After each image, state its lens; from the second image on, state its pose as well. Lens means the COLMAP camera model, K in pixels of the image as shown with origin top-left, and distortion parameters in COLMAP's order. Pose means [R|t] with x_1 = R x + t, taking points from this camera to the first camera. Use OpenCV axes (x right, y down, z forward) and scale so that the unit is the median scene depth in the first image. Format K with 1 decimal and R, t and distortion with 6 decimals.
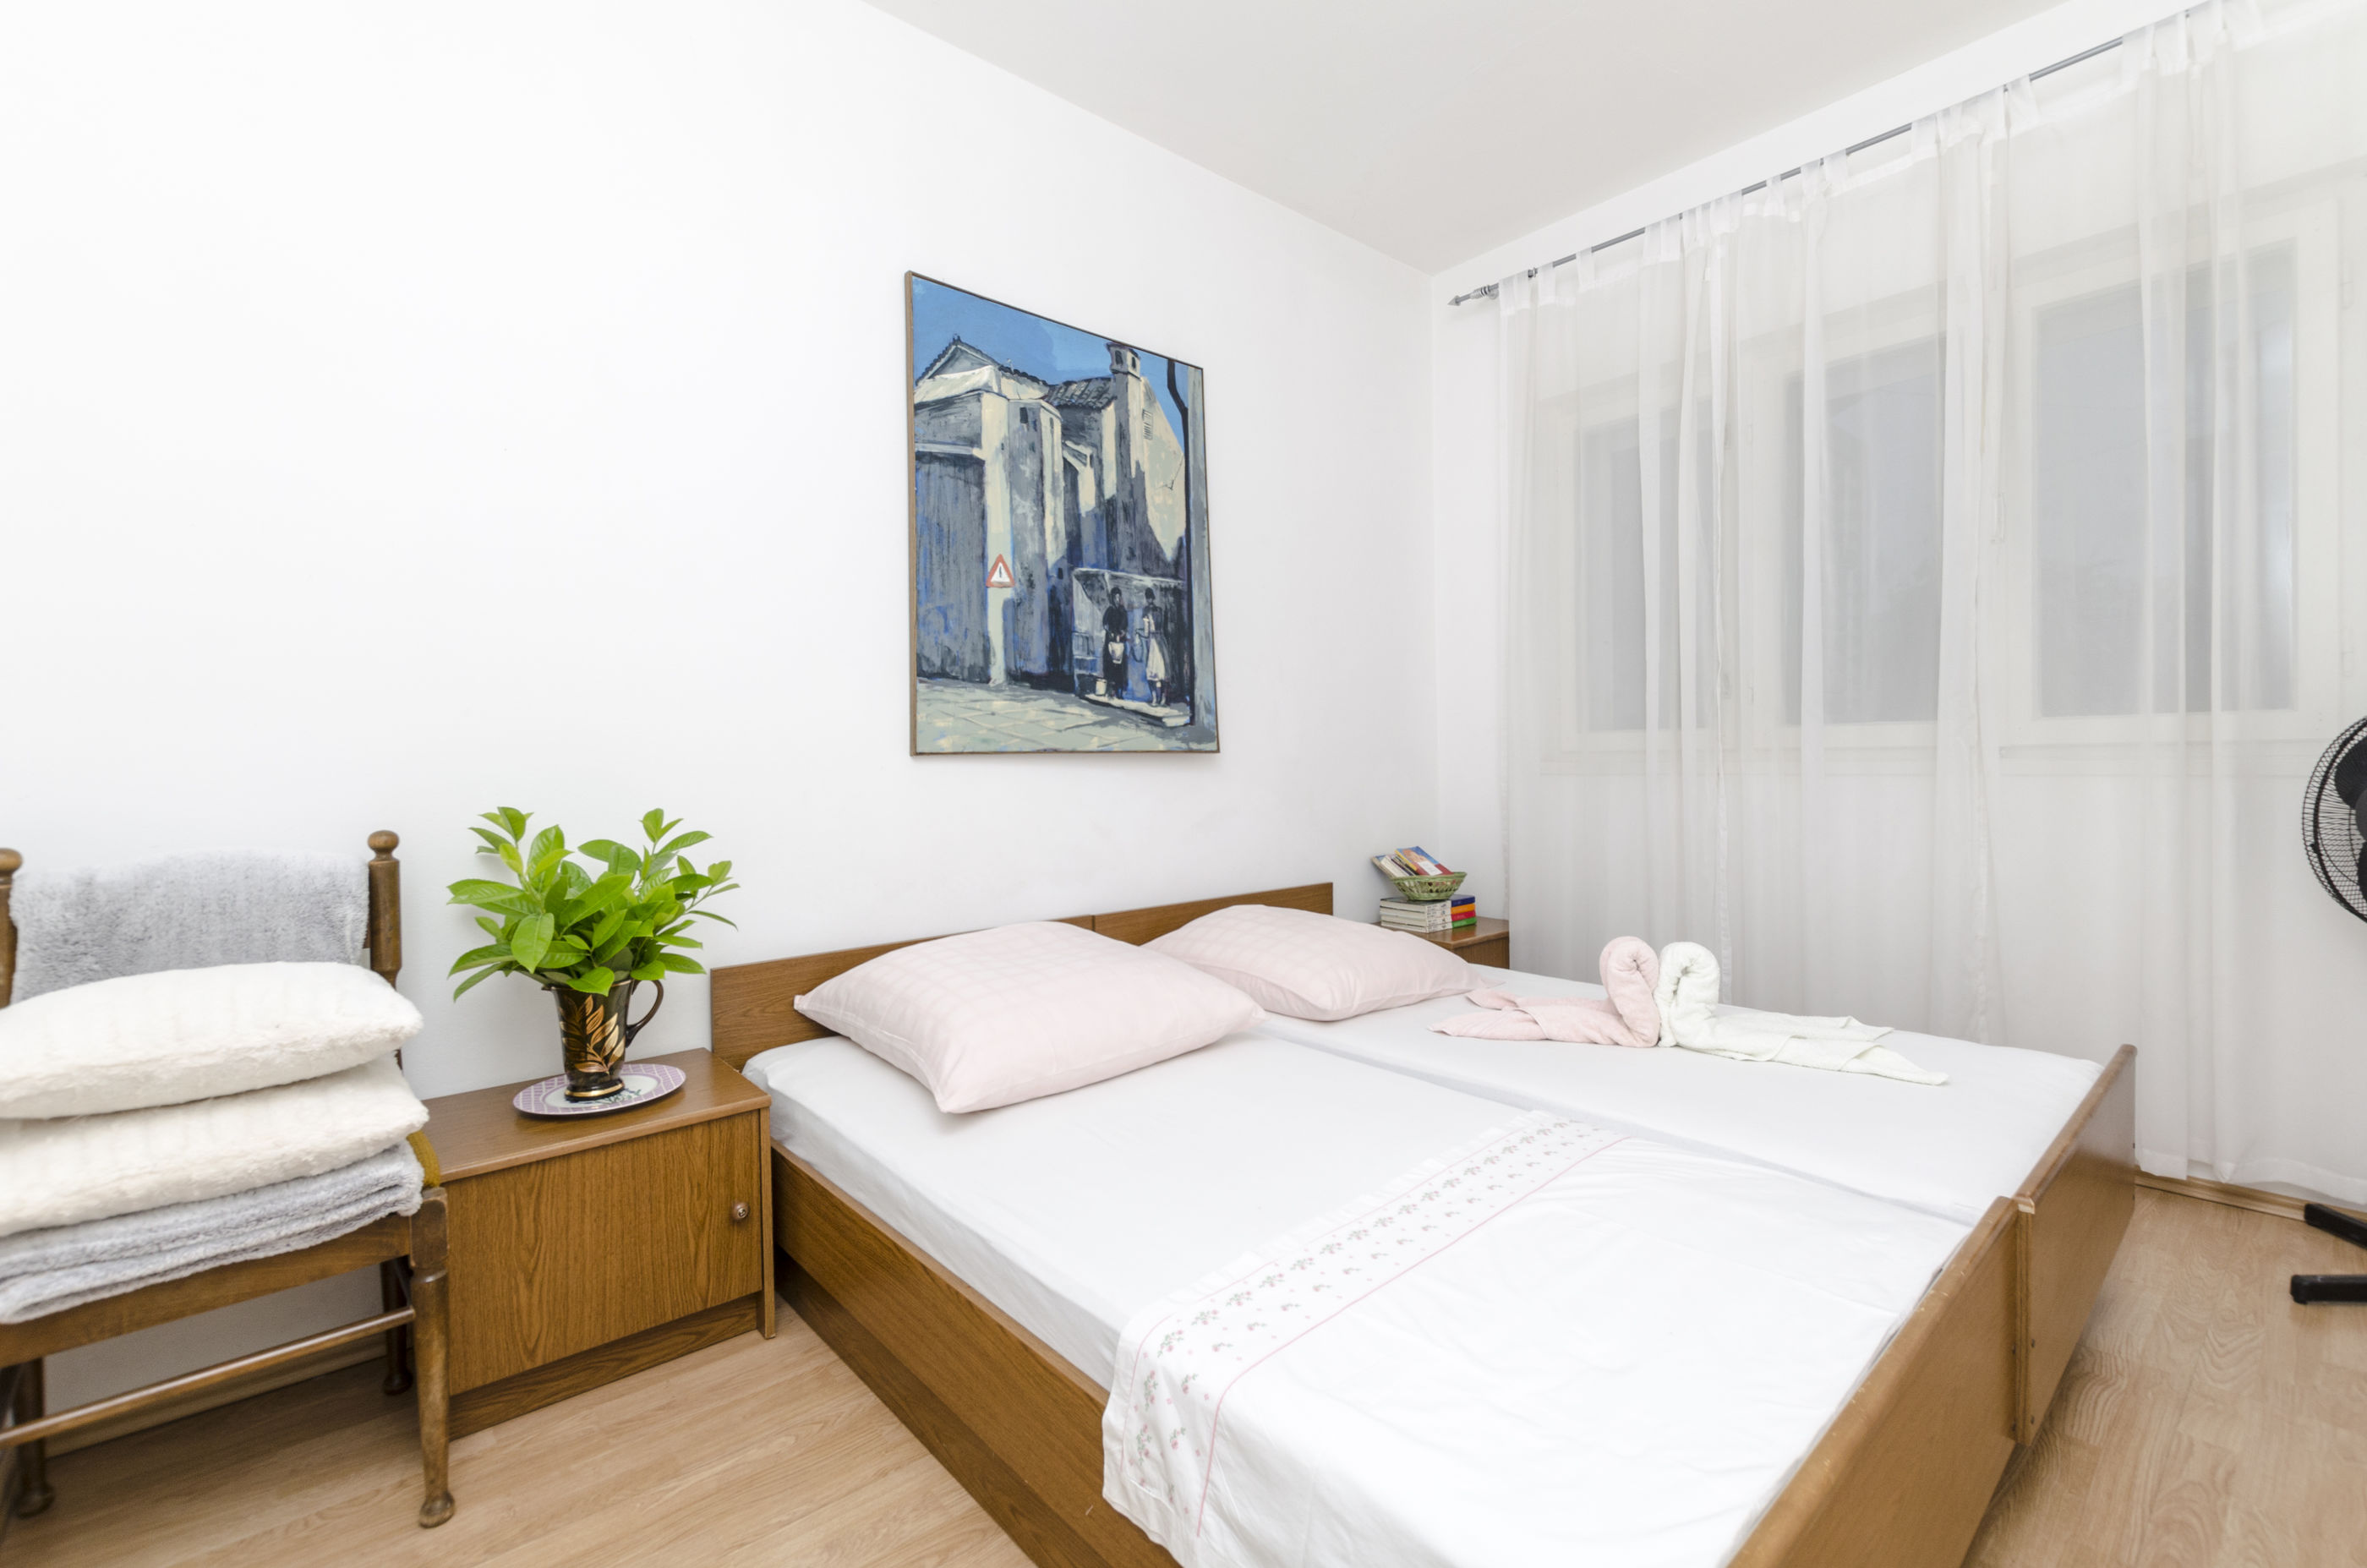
lens RADIAL K [[1032.9, 0, 1149.7], [0, 1032.9, 773.4], [0, 0, 1]] dist [0.015274, -0.007135]
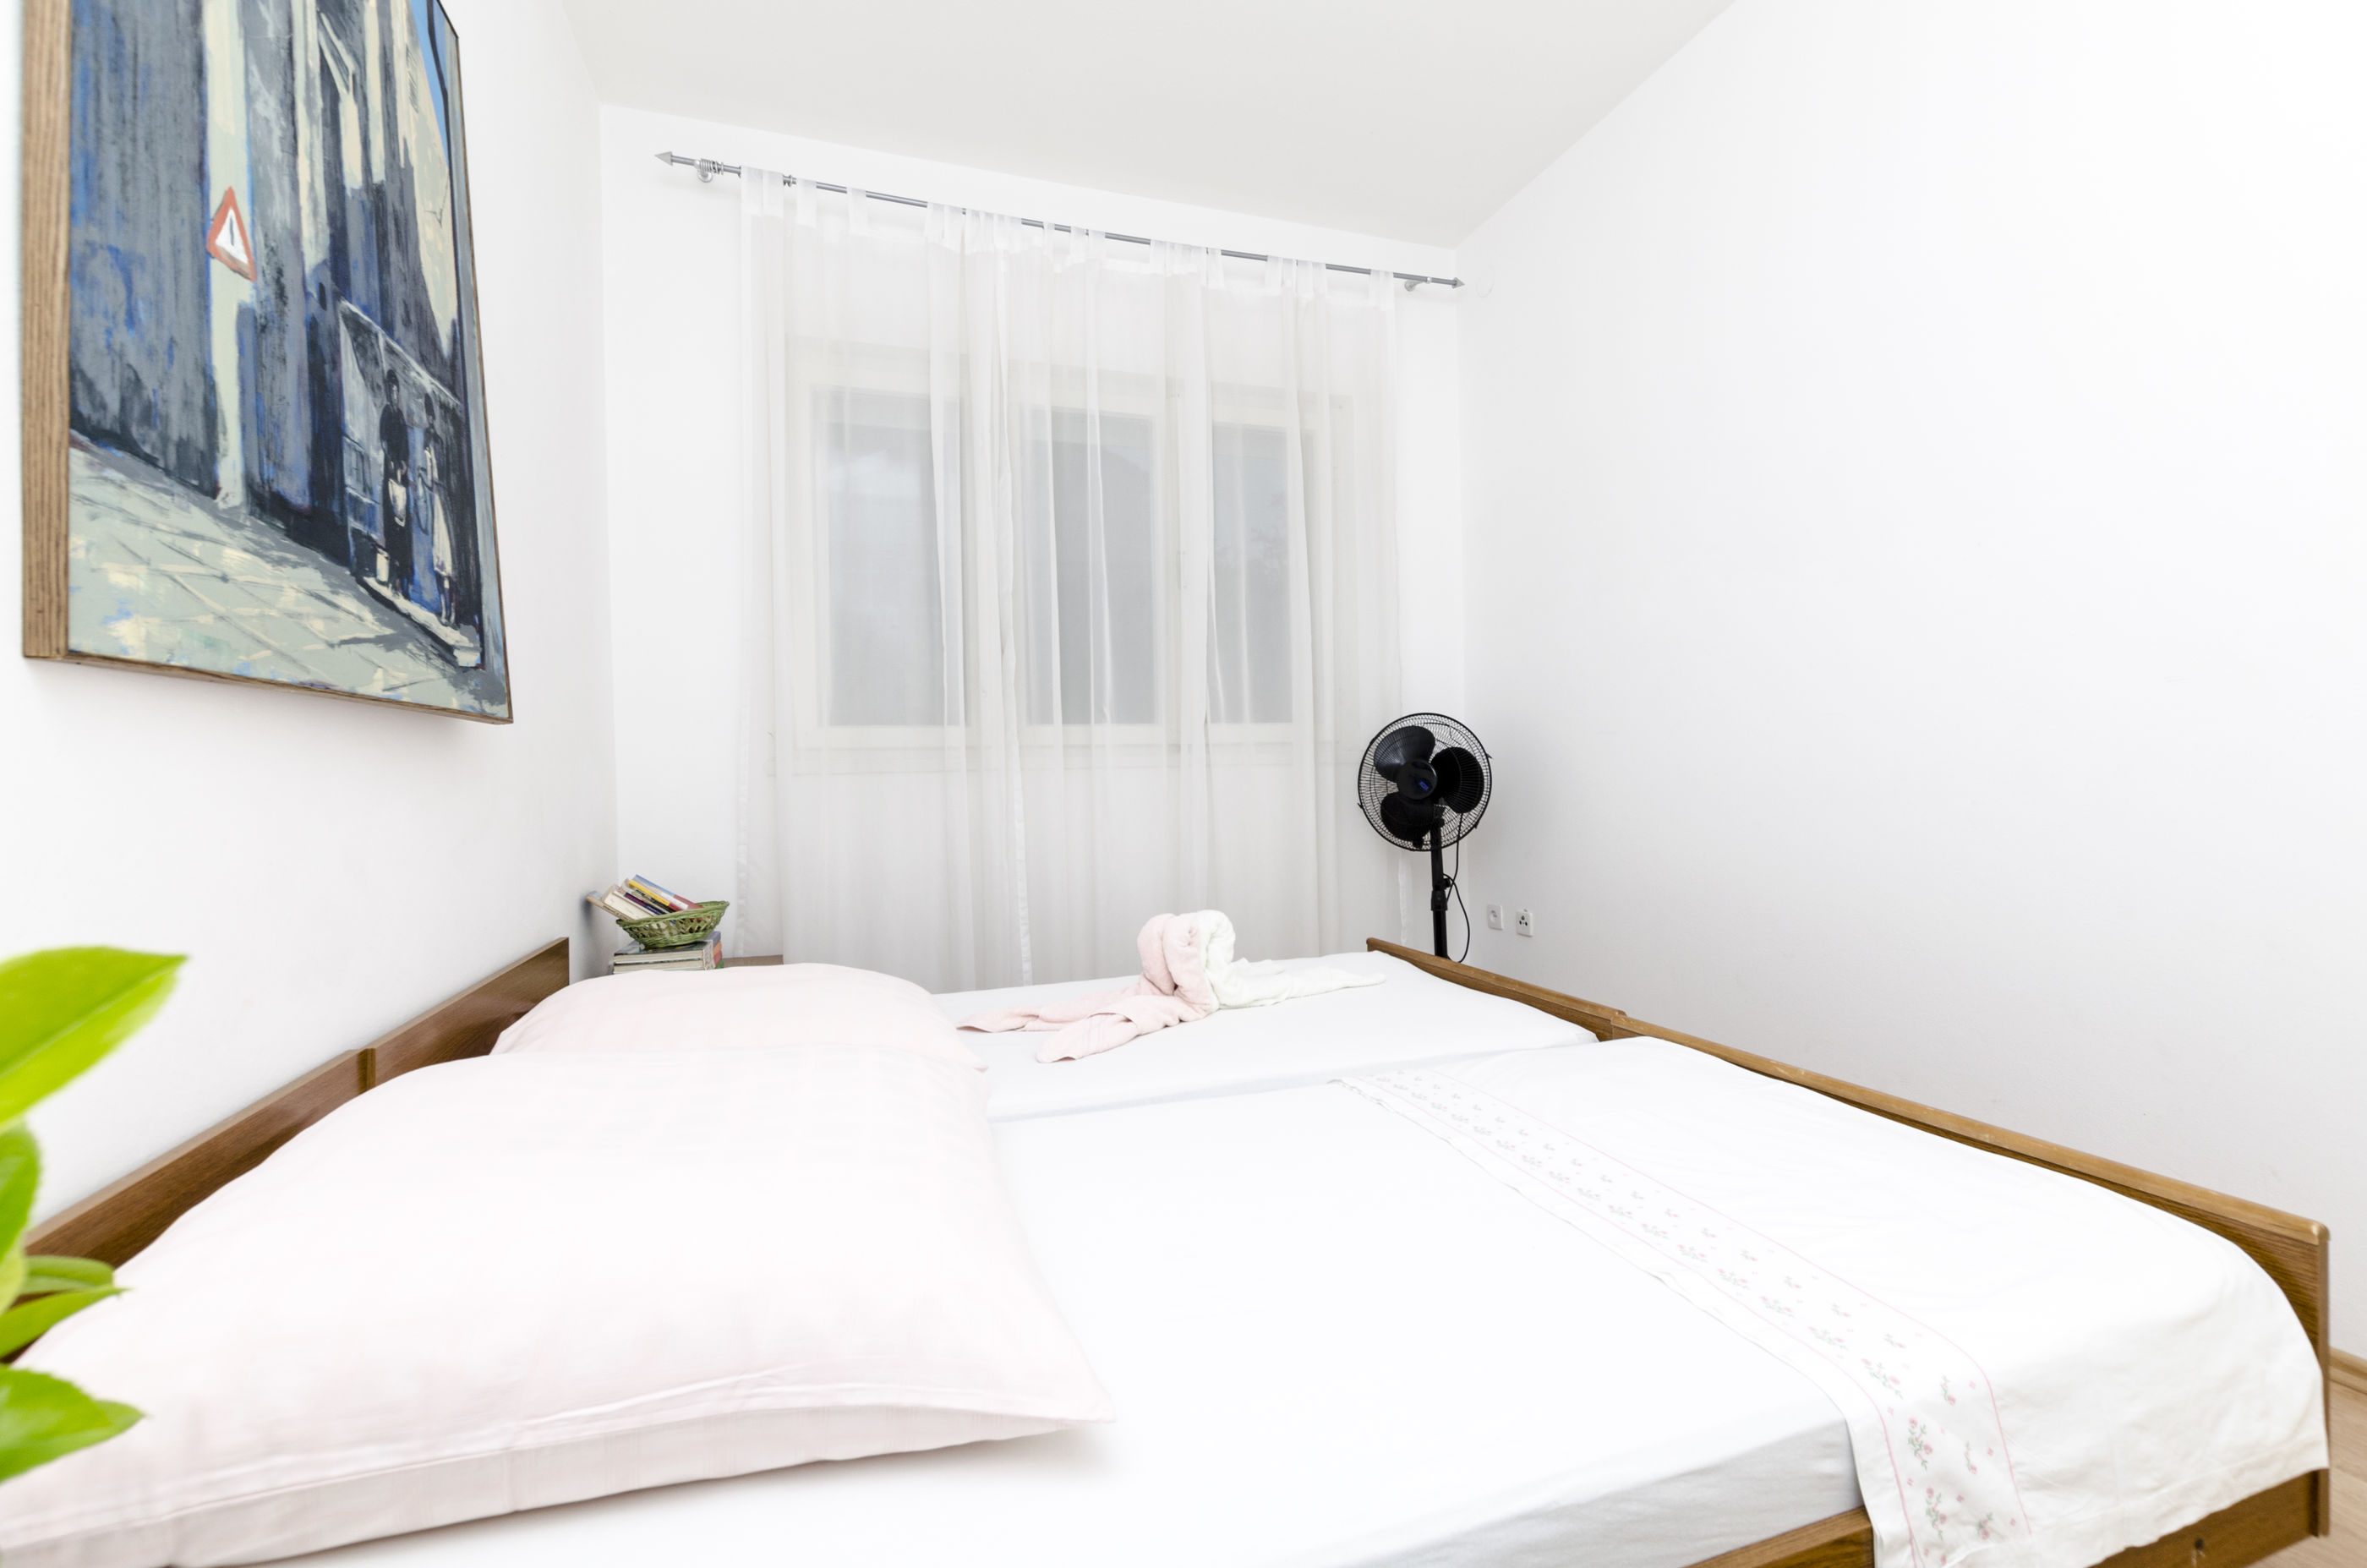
lens RADIAL K [[1032.9, 0, 1204.9], [0, 1032.9, 791.2], [0, 0, 1]] dist [0.015274, -0.007135]
pose [[0.357749, -0.005540, 0.933802, -0.366396], [0.027245, 0.999619, -0.004508, 0.034103], [-0.933420, 0.027054, 0.357763, 0.474911]]
